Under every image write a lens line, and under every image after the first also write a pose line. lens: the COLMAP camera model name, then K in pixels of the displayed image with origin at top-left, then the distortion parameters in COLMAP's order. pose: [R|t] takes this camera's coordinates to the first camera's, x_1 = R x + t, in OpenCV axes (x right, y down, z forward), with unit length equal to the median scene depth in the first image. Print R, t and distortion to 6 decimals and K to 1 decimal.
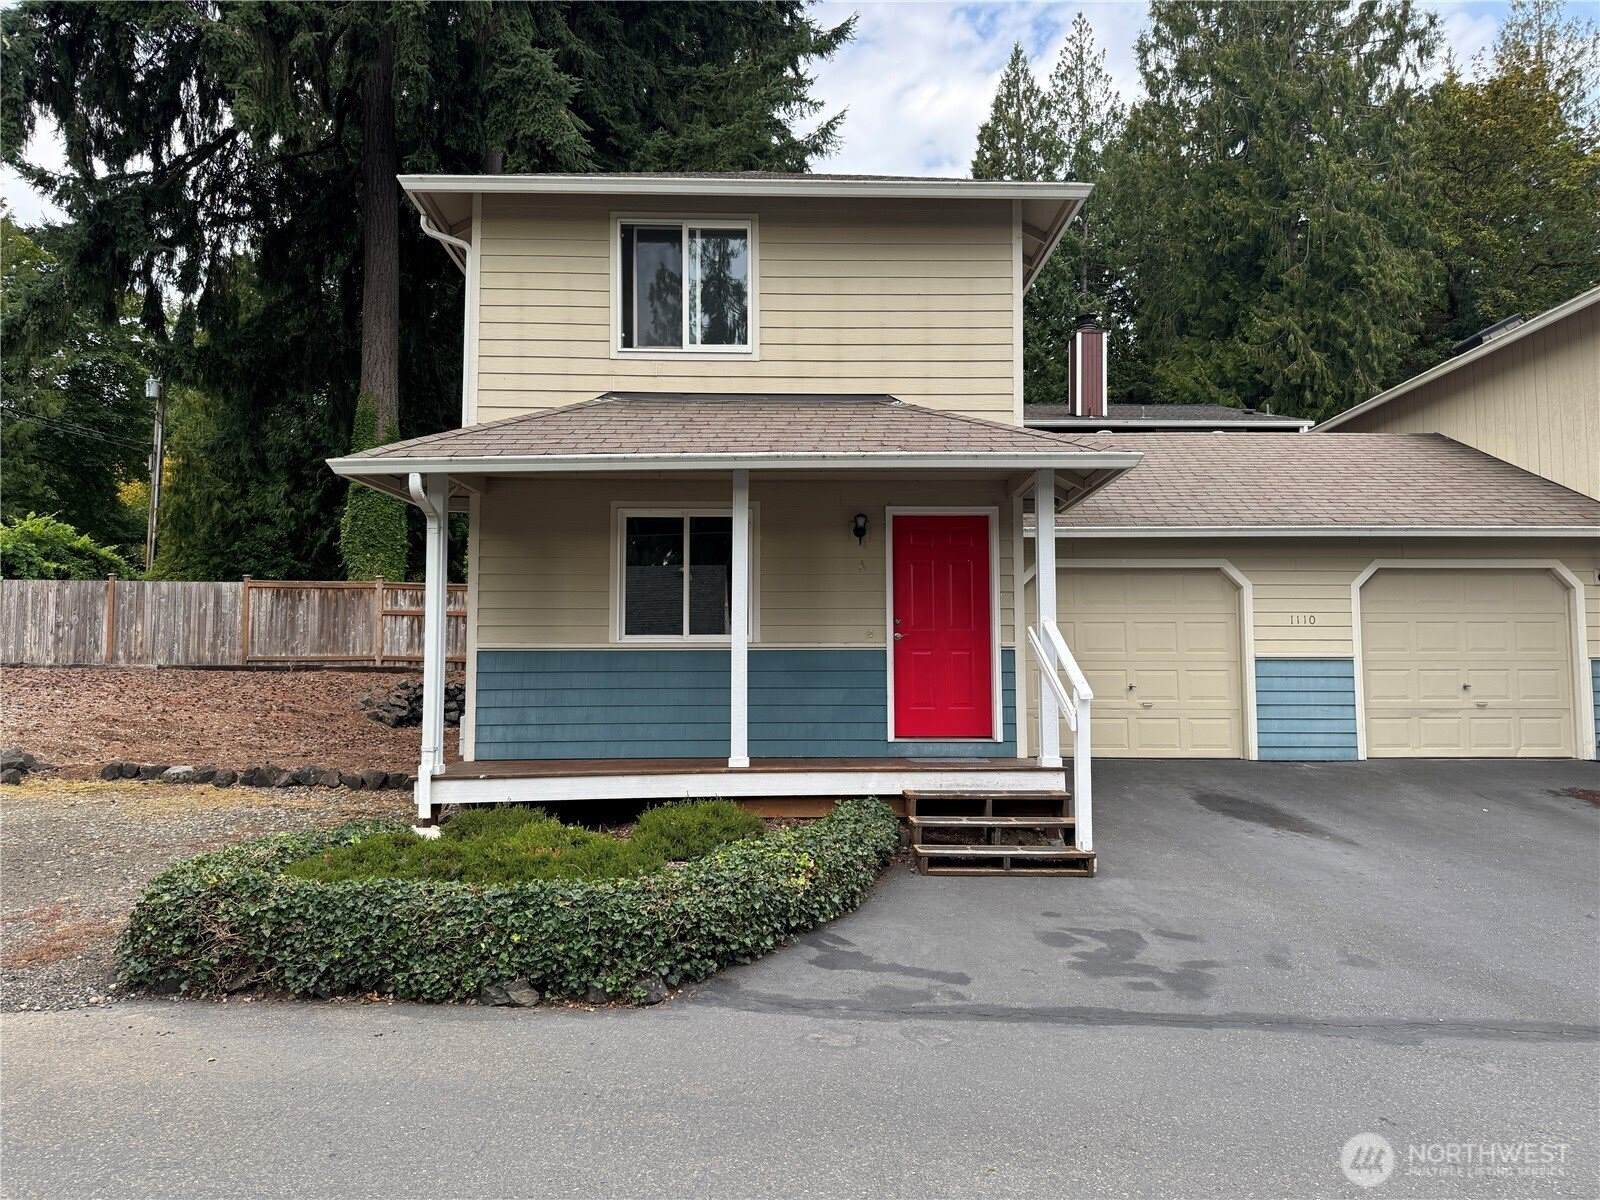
lens RADIAL K [[1114.5, 0, 800.0], [0, 1114.5, 600.0], [0, 0, 1]] dist [0.126849, -0.208902]
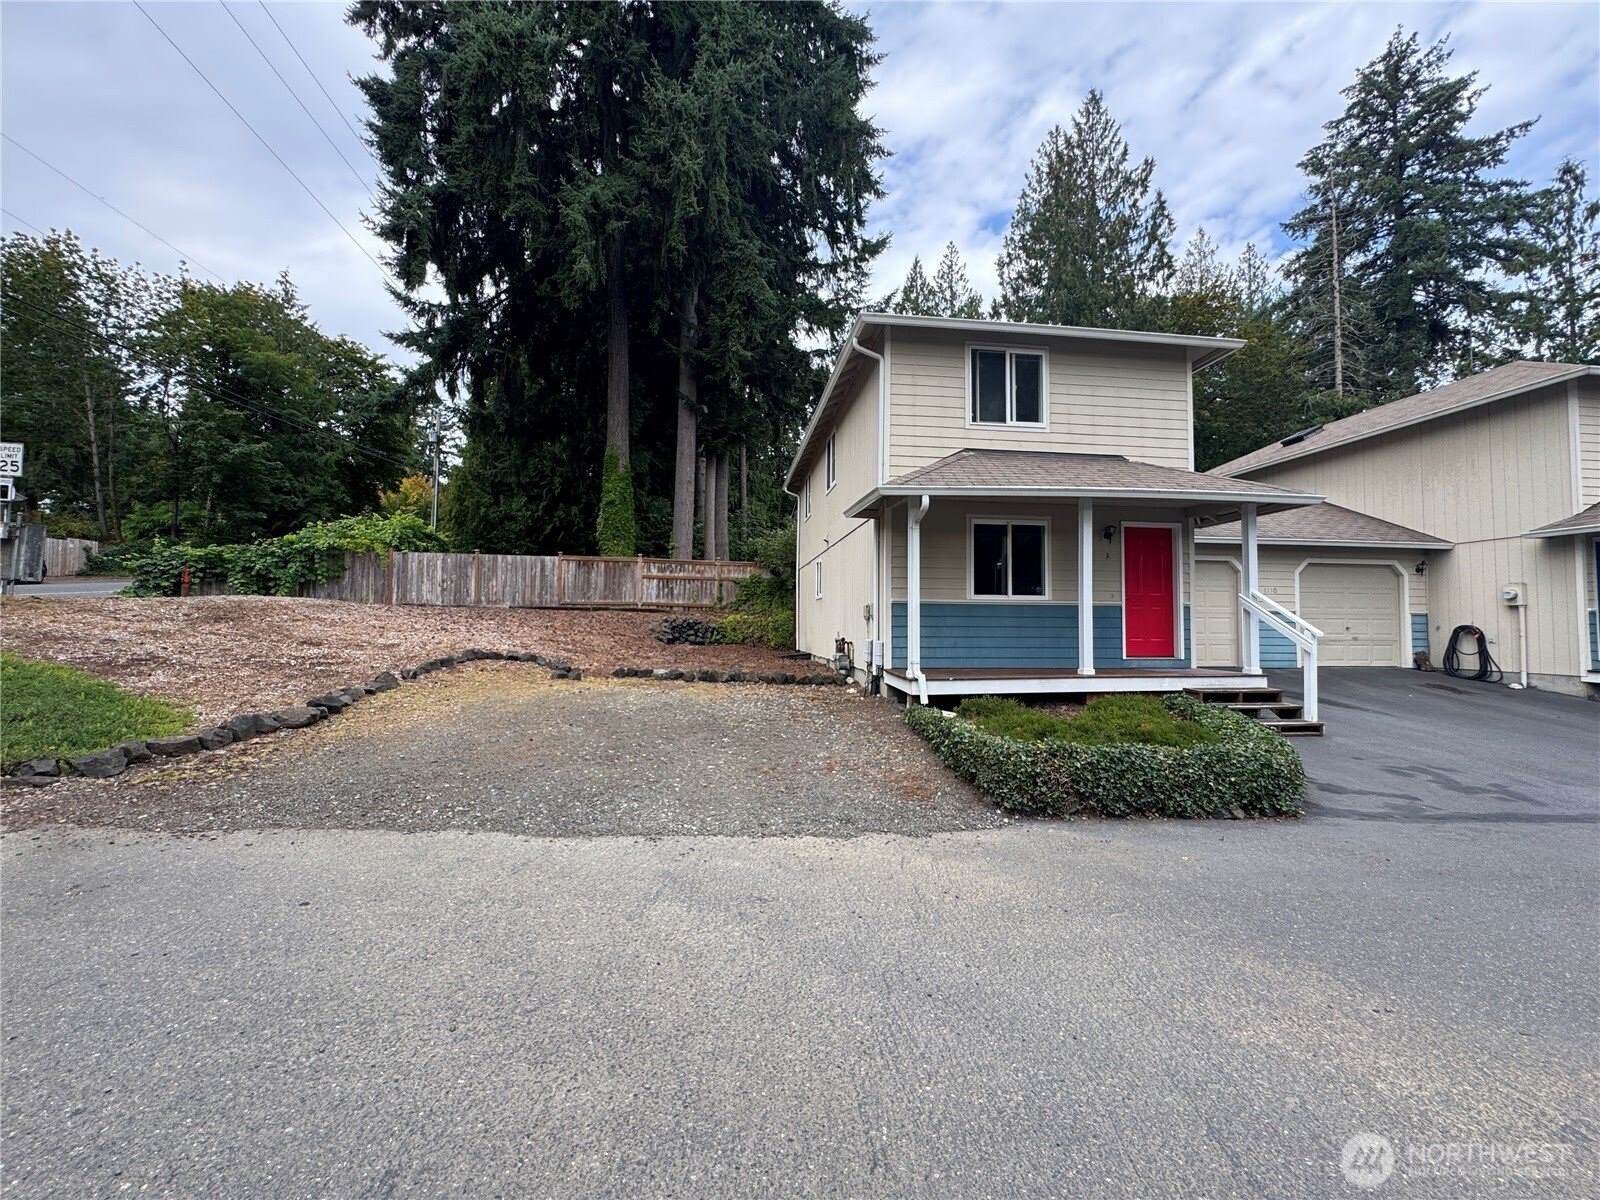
lens RADIAL K [[641.5, 0, 801.6], [0, 641.5, 598.8], [0, 0, 1]] dist [-0.002237, -0.000056]
pose [[0.994942, 0.013733, 0.099507, -0.404804], [-0.017886, 0.999001, 0.040963, 0.002006], [-0.098845, -0.042536, 0.994193, 0.055684]]
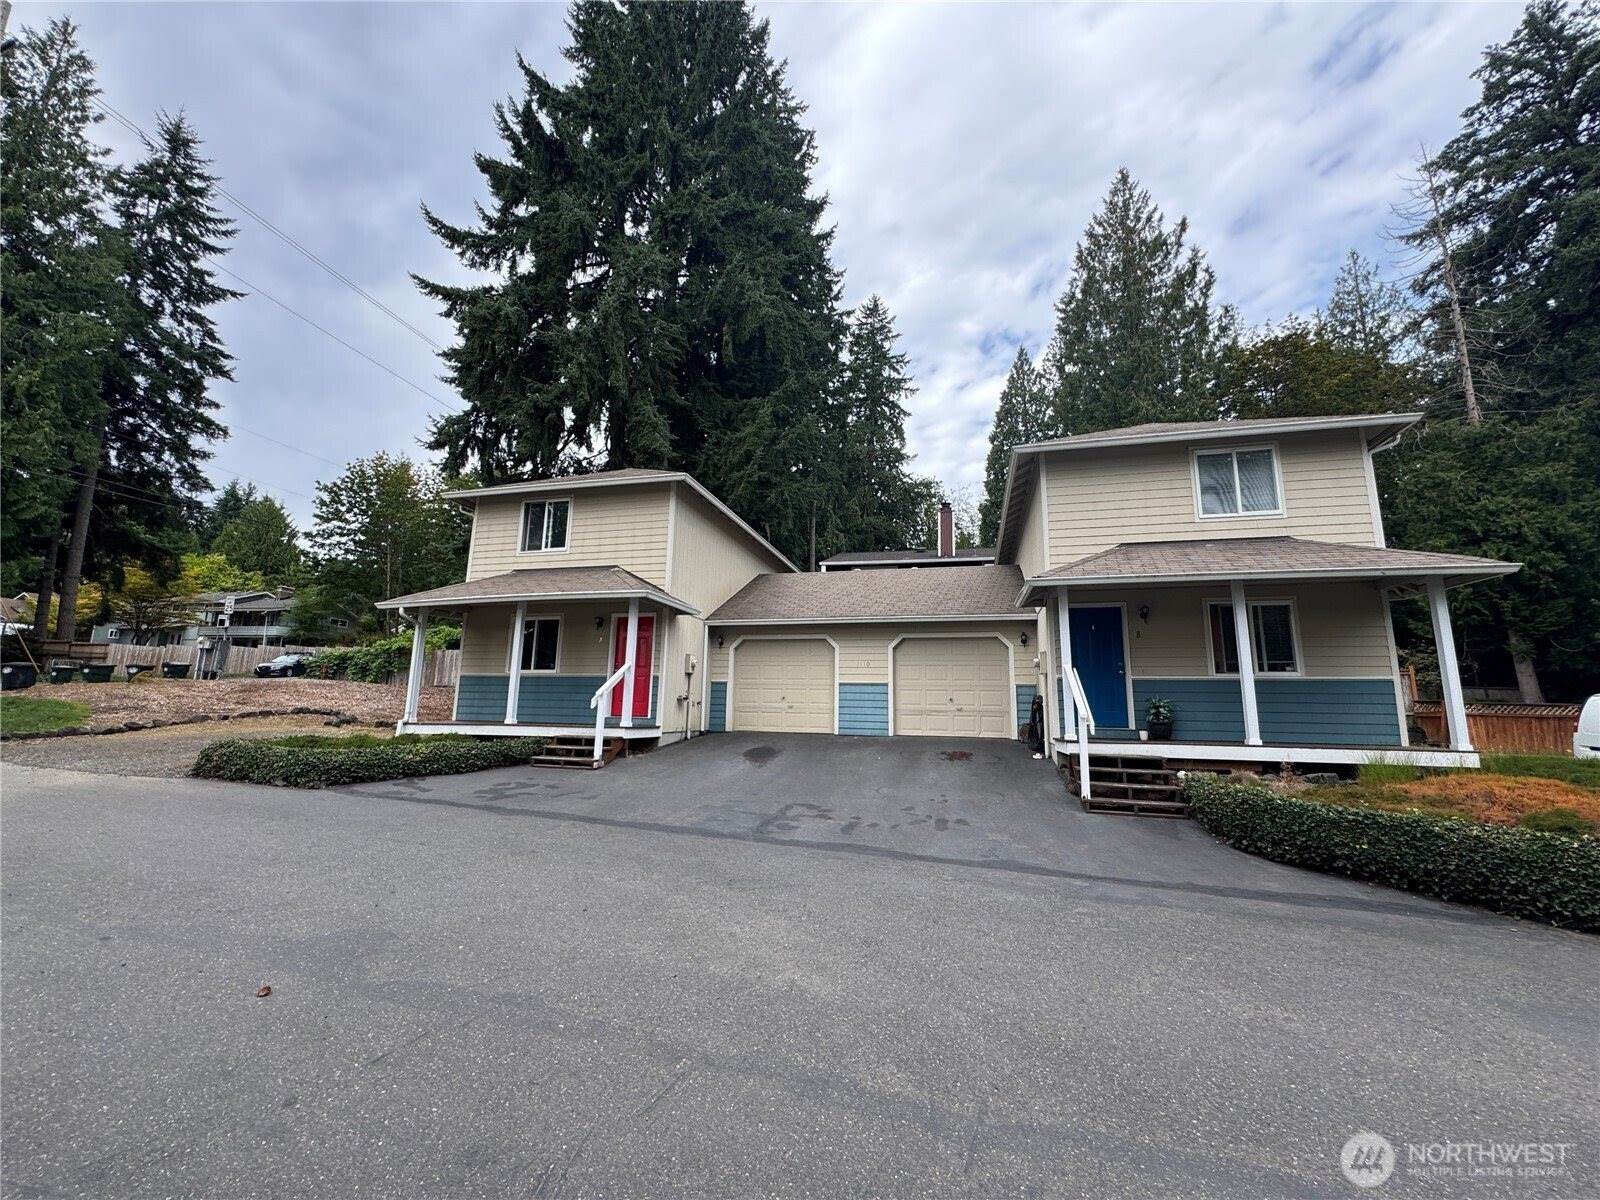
lens RADIAL K [[639.8, 0, 800.4], [0, 639.8, 599.0], [0, 0, 1]] dist [-0.001827, 0.000011]
pose [[0.960405, -0.029231, -0.277071, 0.653870], [0.002821, 0.995450, -0.095241, 0.009836], [0.278595, 0.090688, 0.956117, -0.122886]]
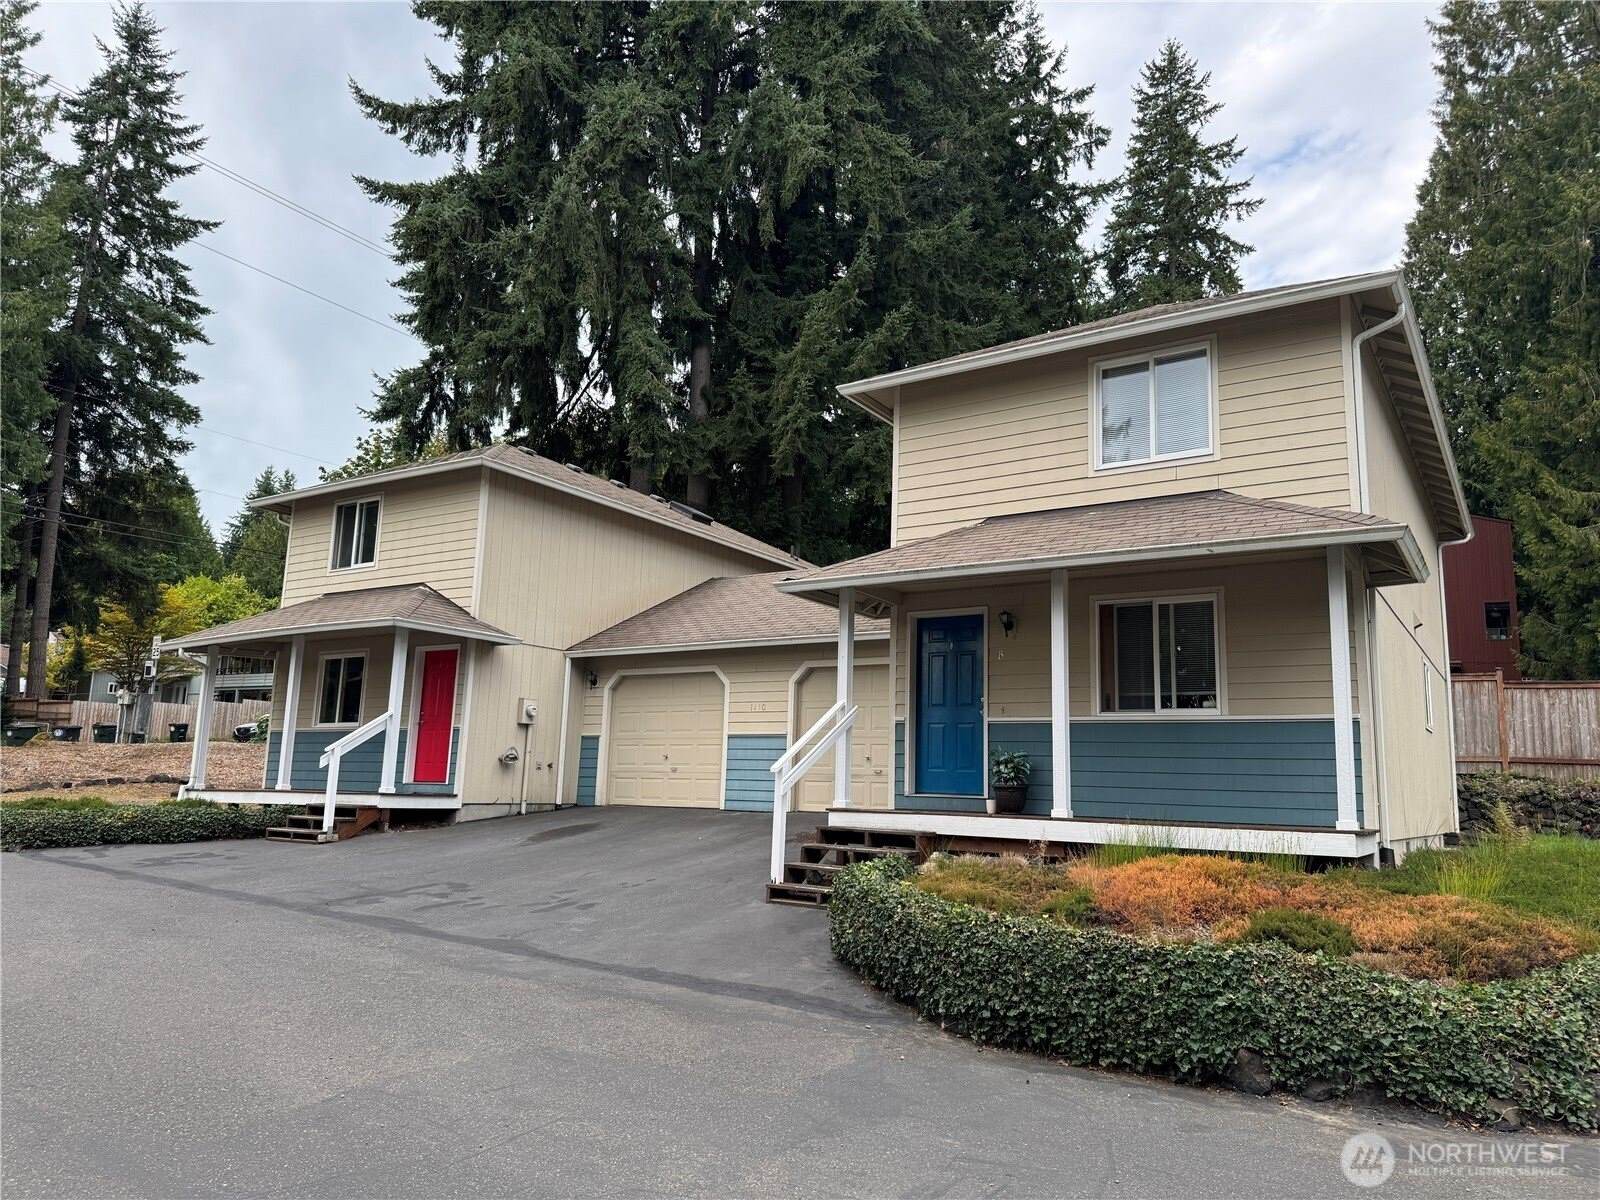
lens RADIAL K [[1107.4, 0, 810.2], [0, 1107.4, 611.7], [0, 0, 1]] dist [0.077095, -0.095573]
pose [[0.828101, -0.065663, -0.556720, 1.253094], [0.017762, 0.995691, -0.091018, 0.025123], [0.560298, 0.065484, 0.825698, -0.080379]]
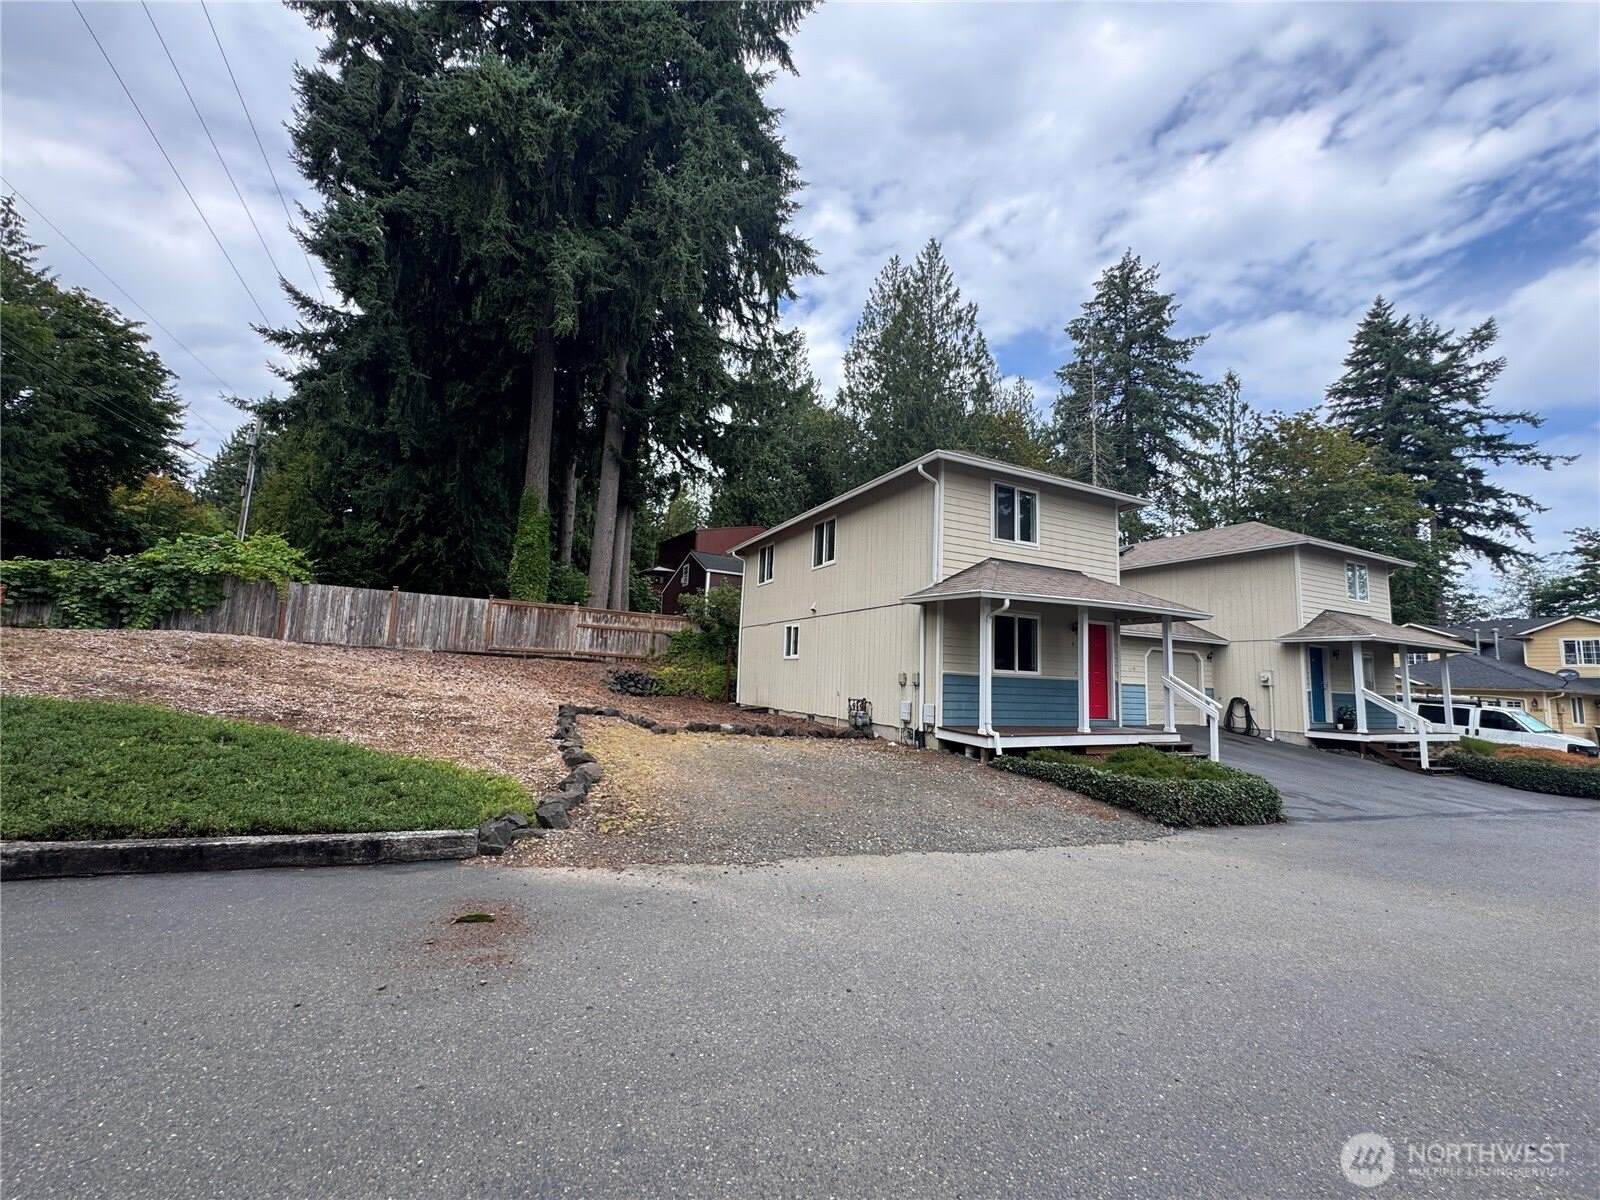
lens RADIAL K [[641.5, 0, 801.6], [0, 641.5, 598.8], [0, 0, 1]] dist [-0.002237, -0.000056]
pose [[0.907897, 0.088888, 0.409662, -0.813543], [-0.076413, 0.995979, -0.046759, -0.014906], [-0.412171, 0.011149, 0.911038, 0.008919]]
